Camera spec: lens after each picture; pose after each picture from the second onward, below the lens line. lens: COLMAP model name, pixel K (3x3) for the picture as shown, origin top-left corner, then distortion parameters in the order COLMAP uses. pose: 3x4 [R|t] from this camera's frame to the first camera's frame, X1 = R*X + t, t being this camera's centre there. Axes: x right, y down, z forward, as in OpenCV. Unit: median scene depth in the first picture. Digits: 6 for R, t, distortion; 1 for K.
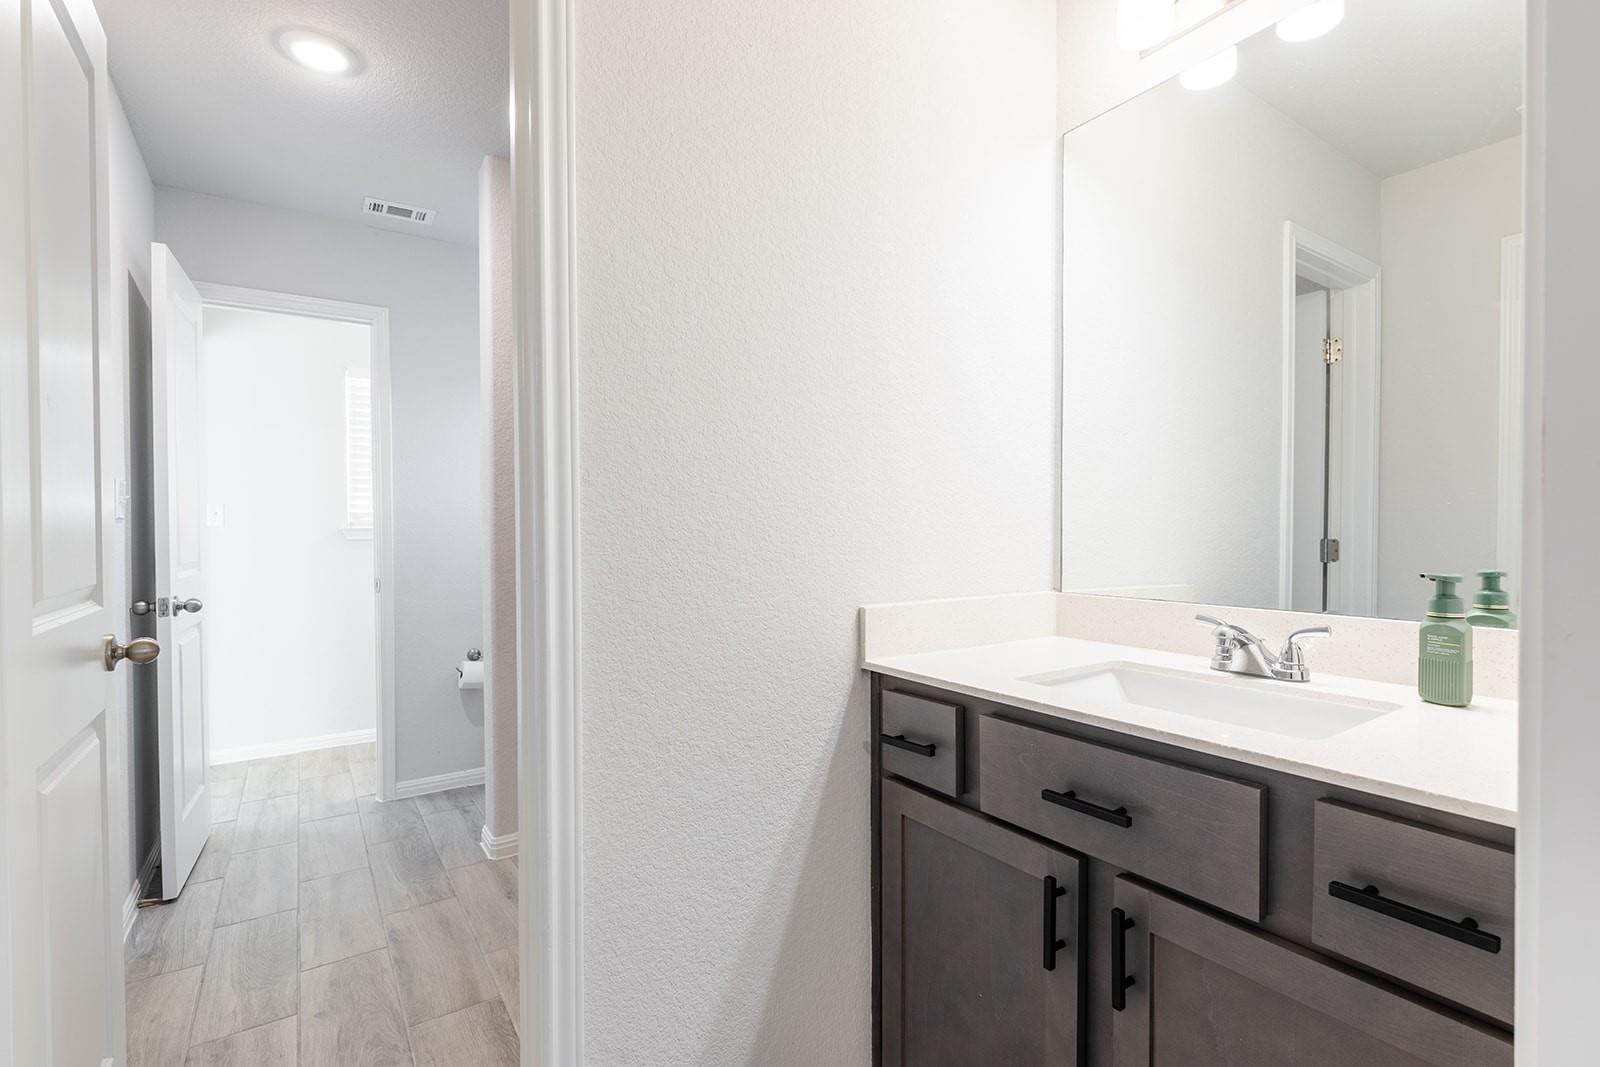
lens RADIAL K [[804.8, 0, 793.1], [0, 804.8, 533.8], [0, 0, 1]] dist [-0.001532, -0.000518]
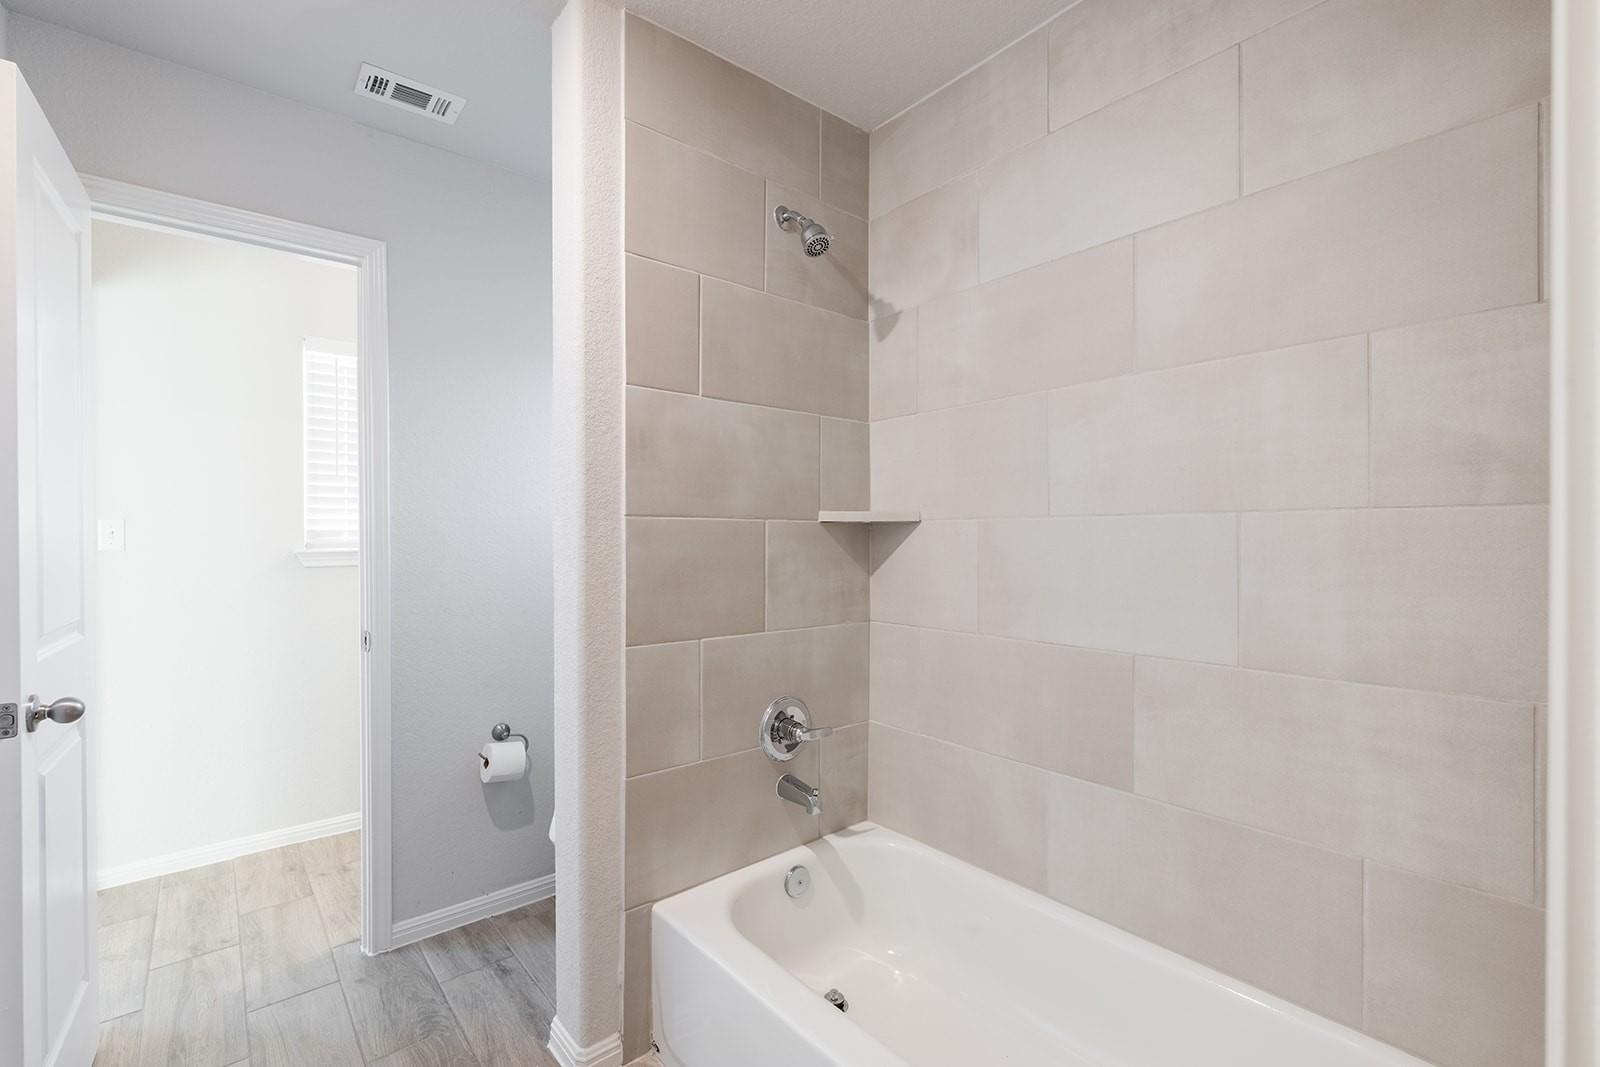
lens RADIAL K [[731.2, 0, 766.5], [0, 731.2, 541.5], [0, 0, 1]] dist [0.001275, 0.001010]
pose [[0.994132, 0.008945, 0.107802, -0.247749], [-0.008934, 0.999960, -0.000584, -0.024562], [-0.107803, -0.000383, 0.994172, 0.342437]]
